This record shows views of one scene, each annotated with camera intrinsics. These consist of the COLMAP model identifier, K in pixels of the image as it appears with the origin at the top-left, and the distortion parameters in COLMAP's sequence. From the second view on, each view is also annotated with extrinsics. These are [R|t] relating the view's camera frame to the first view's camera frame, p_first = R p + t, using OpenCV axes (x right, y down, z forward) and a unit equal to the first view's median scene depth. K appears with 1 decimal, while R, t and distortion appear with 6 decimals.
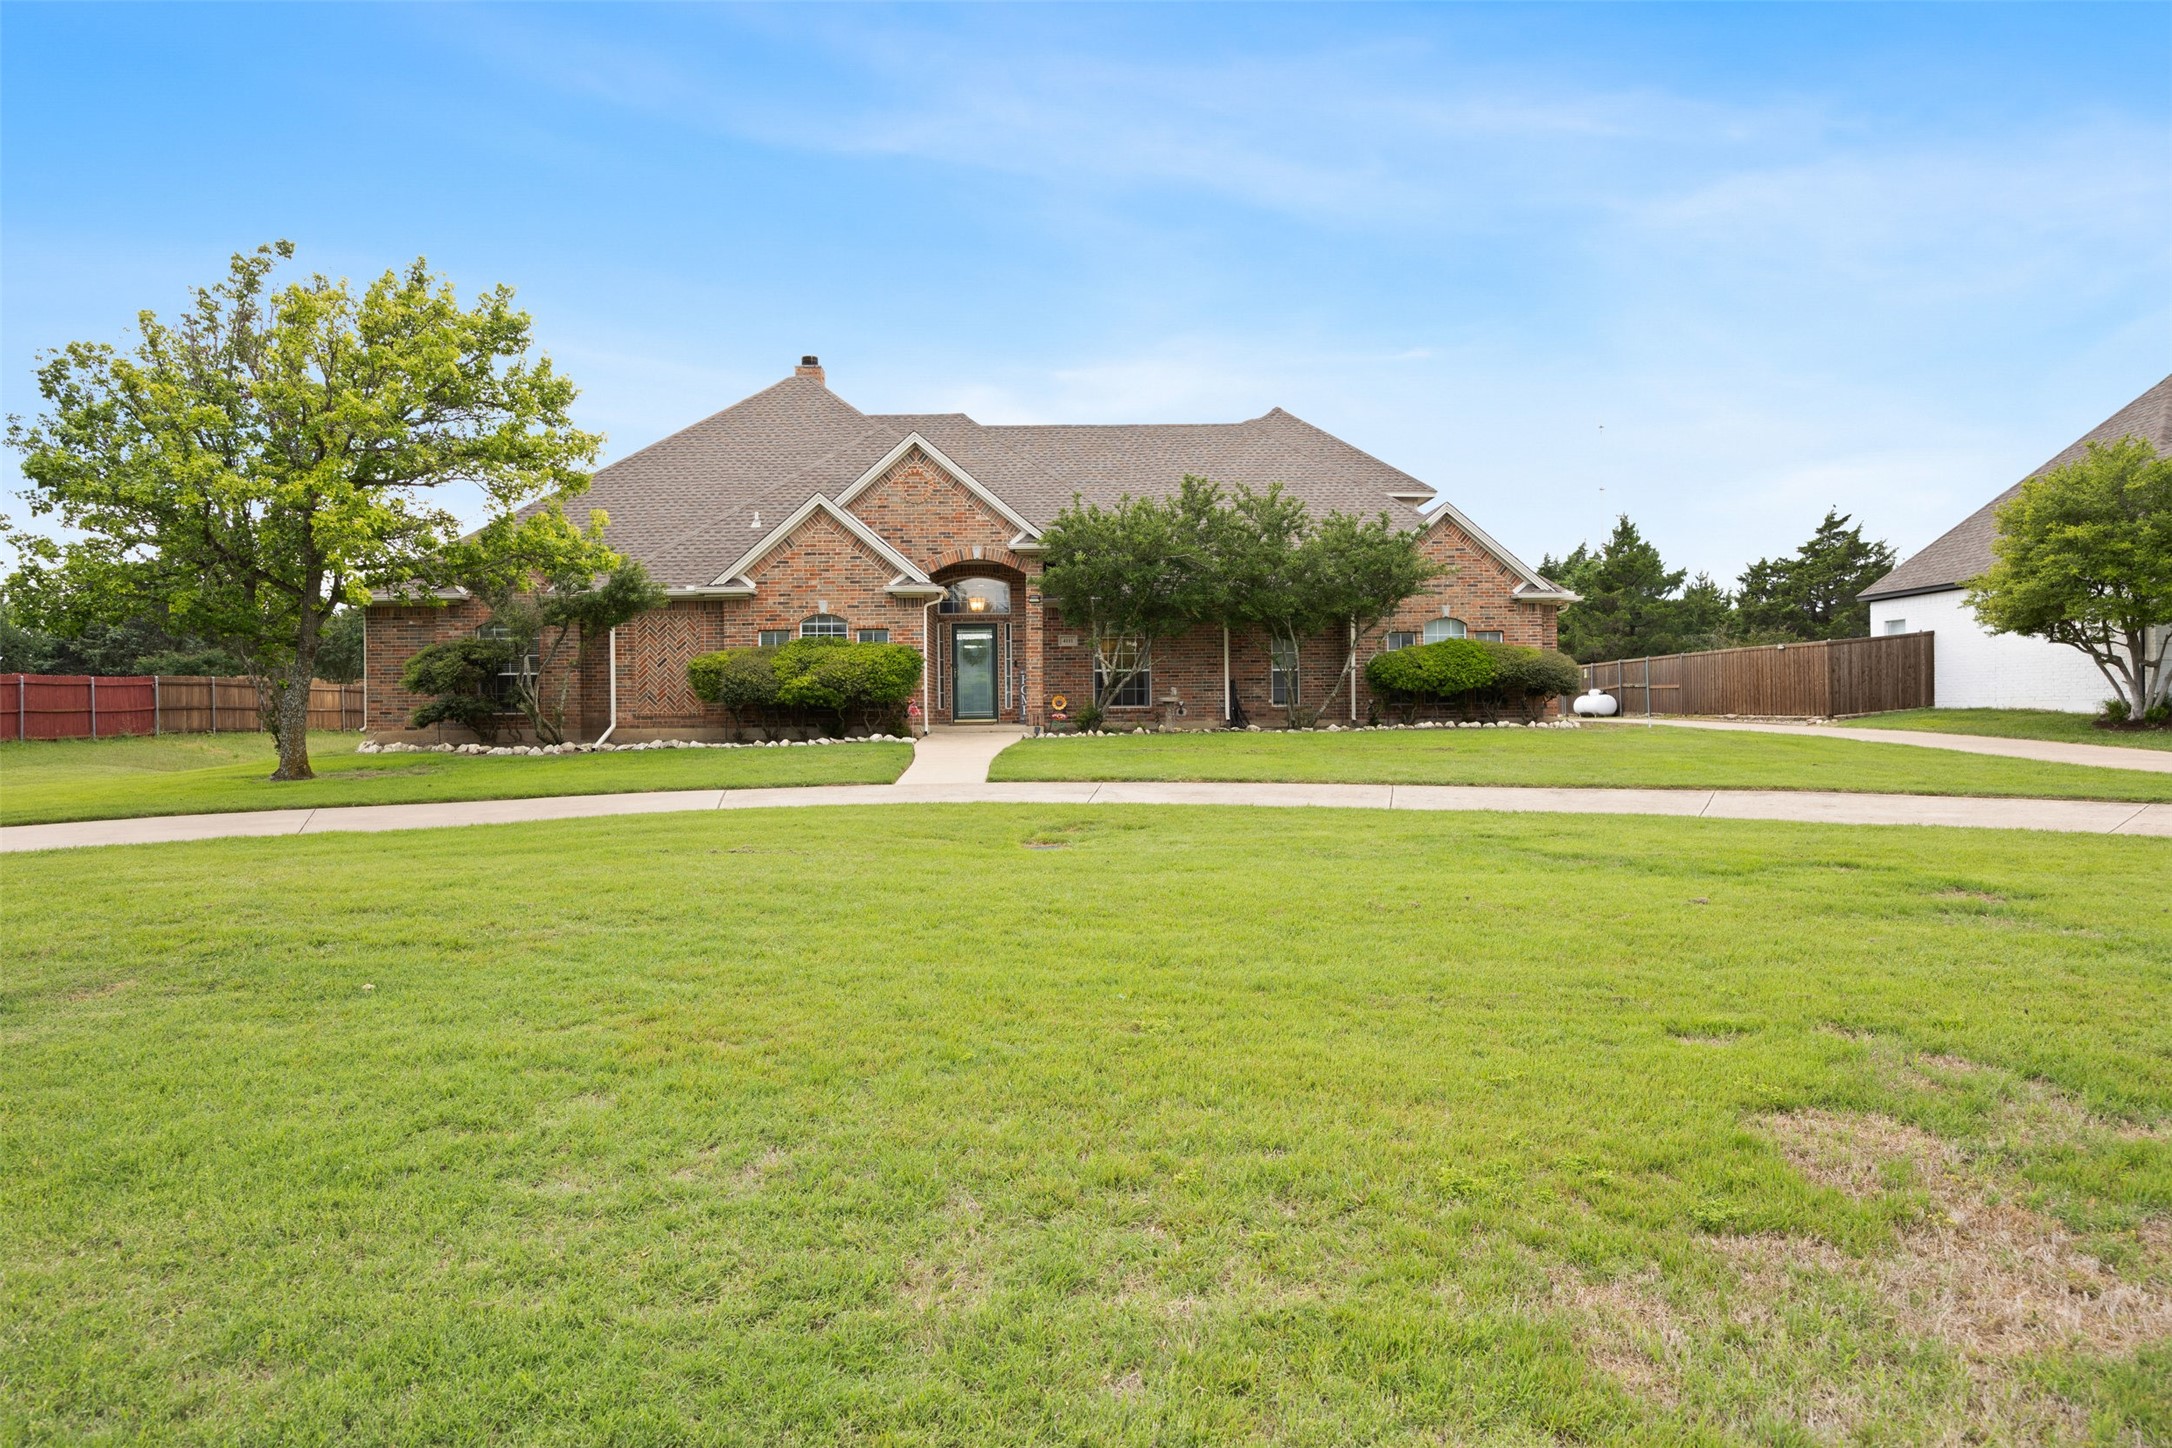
lens RADIAL K [[1313.7, 0, 1086.0], [0, 1313.7, 724.0], [0, 0, 1]] dist [-0.033593, -0.000238]
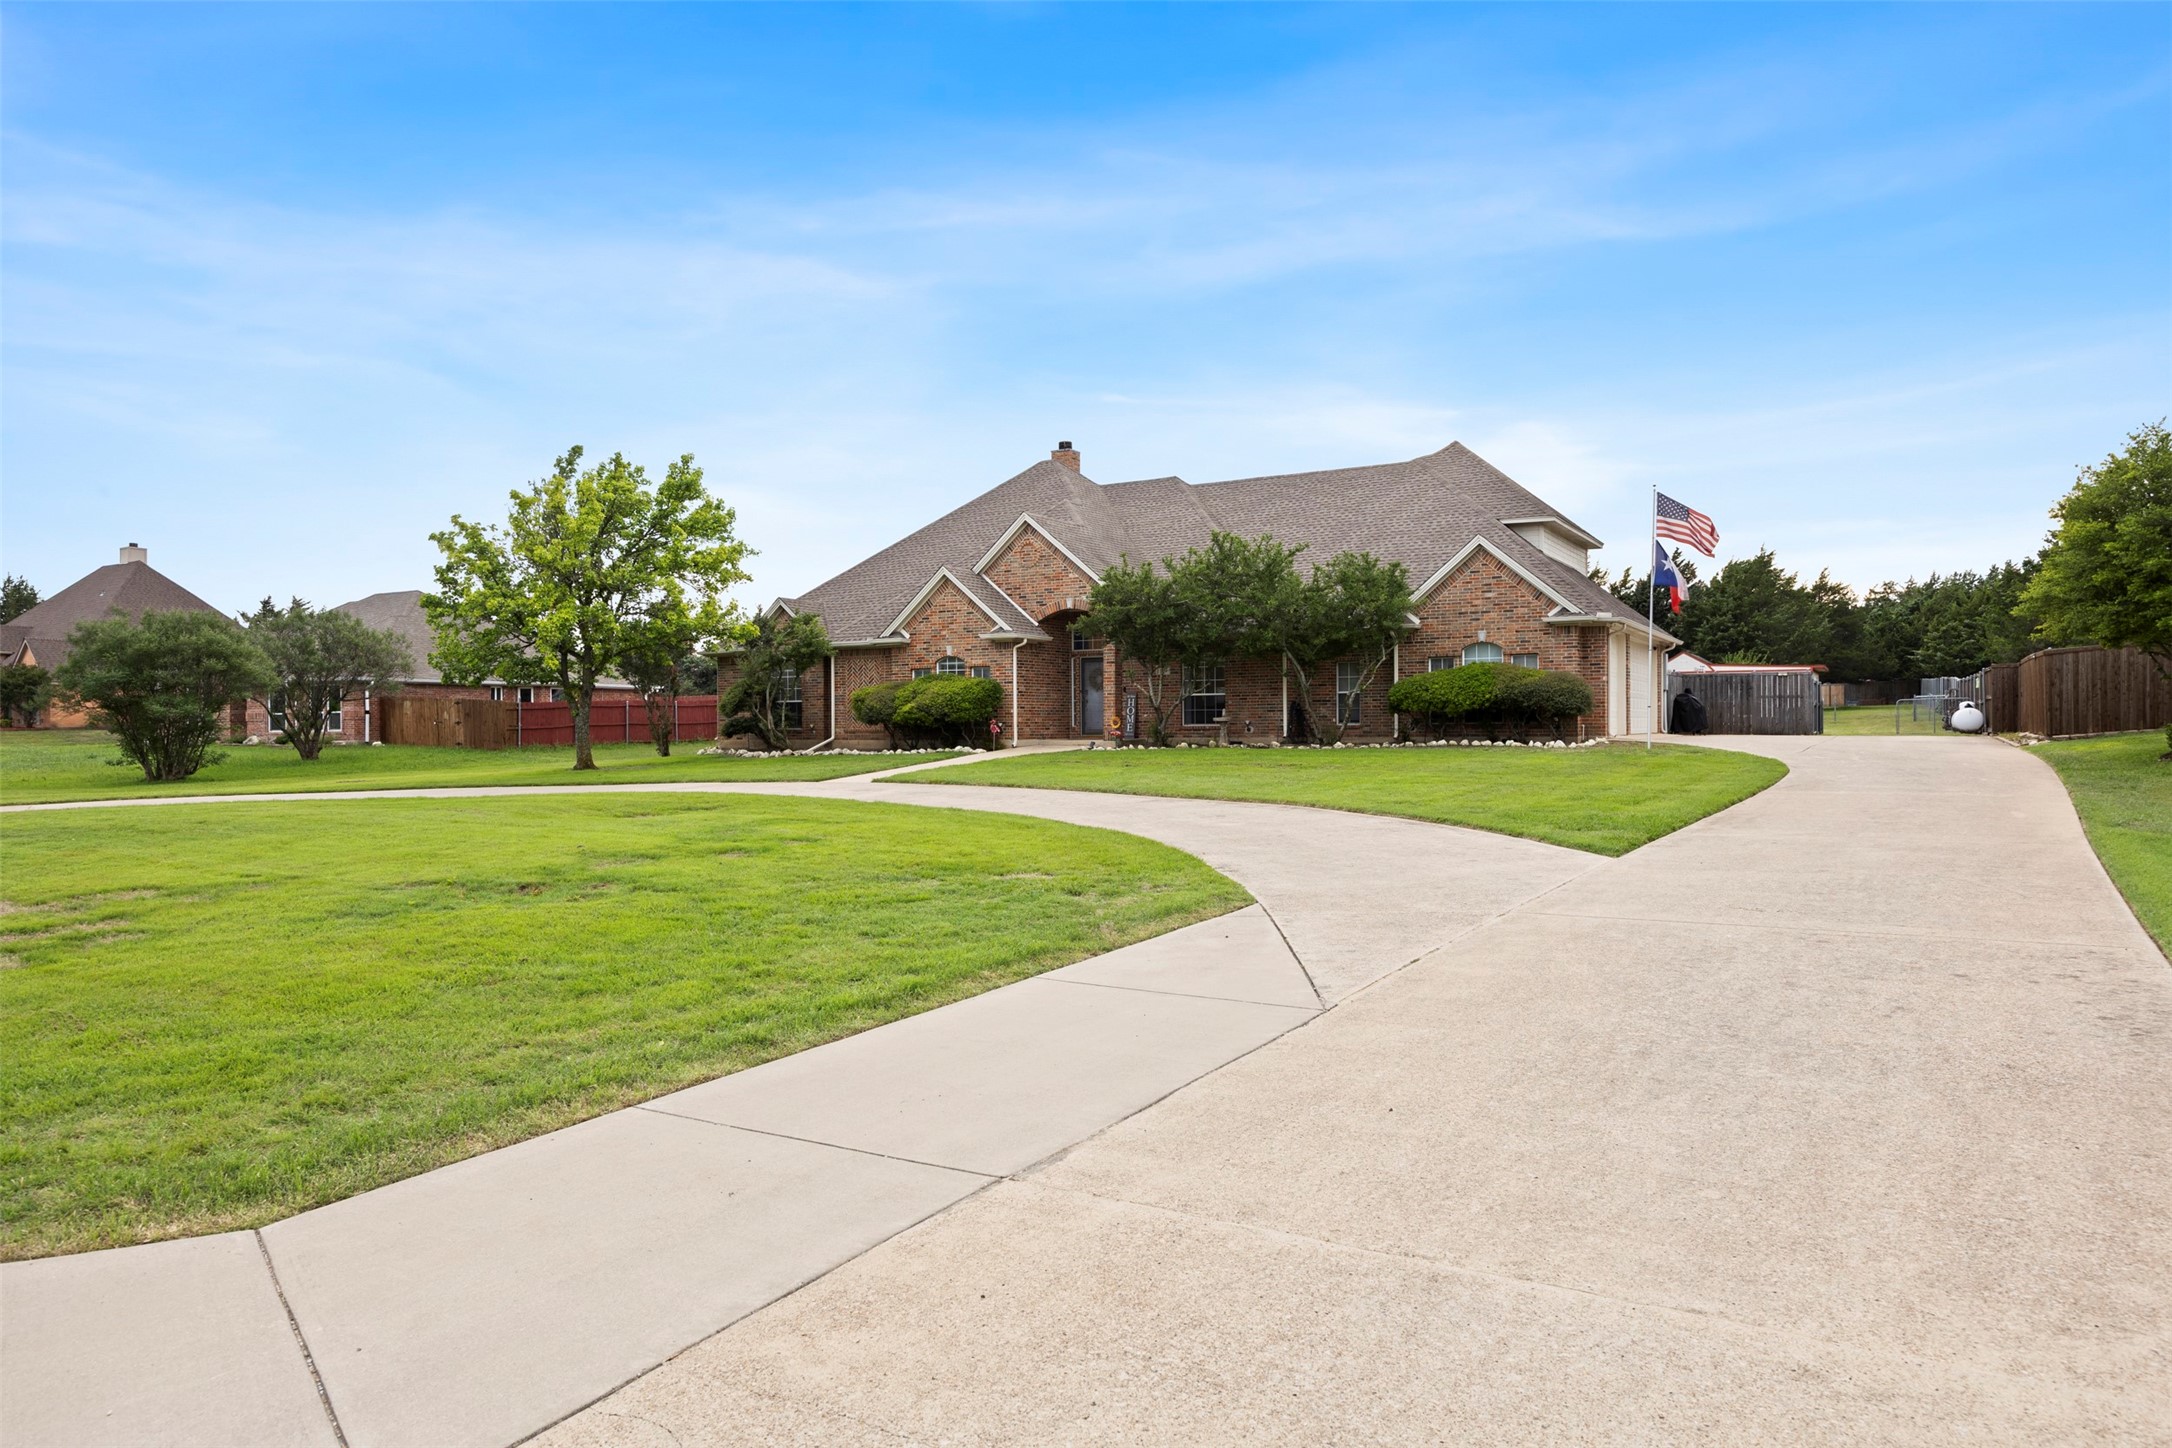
lens RADIAL K [[1313.7, 0, 1086.0], [0, 1313.7, 724.0], [0, 0, 1]] dist [-0.033593, -0.000238]
pose [[0.869850, 0.002205, -0.493311, 0.555263], [-0.005338, 0.999974, -0.004943, -0.008166], [0.493287, 0.006933, 0.869839, -0.092357]]
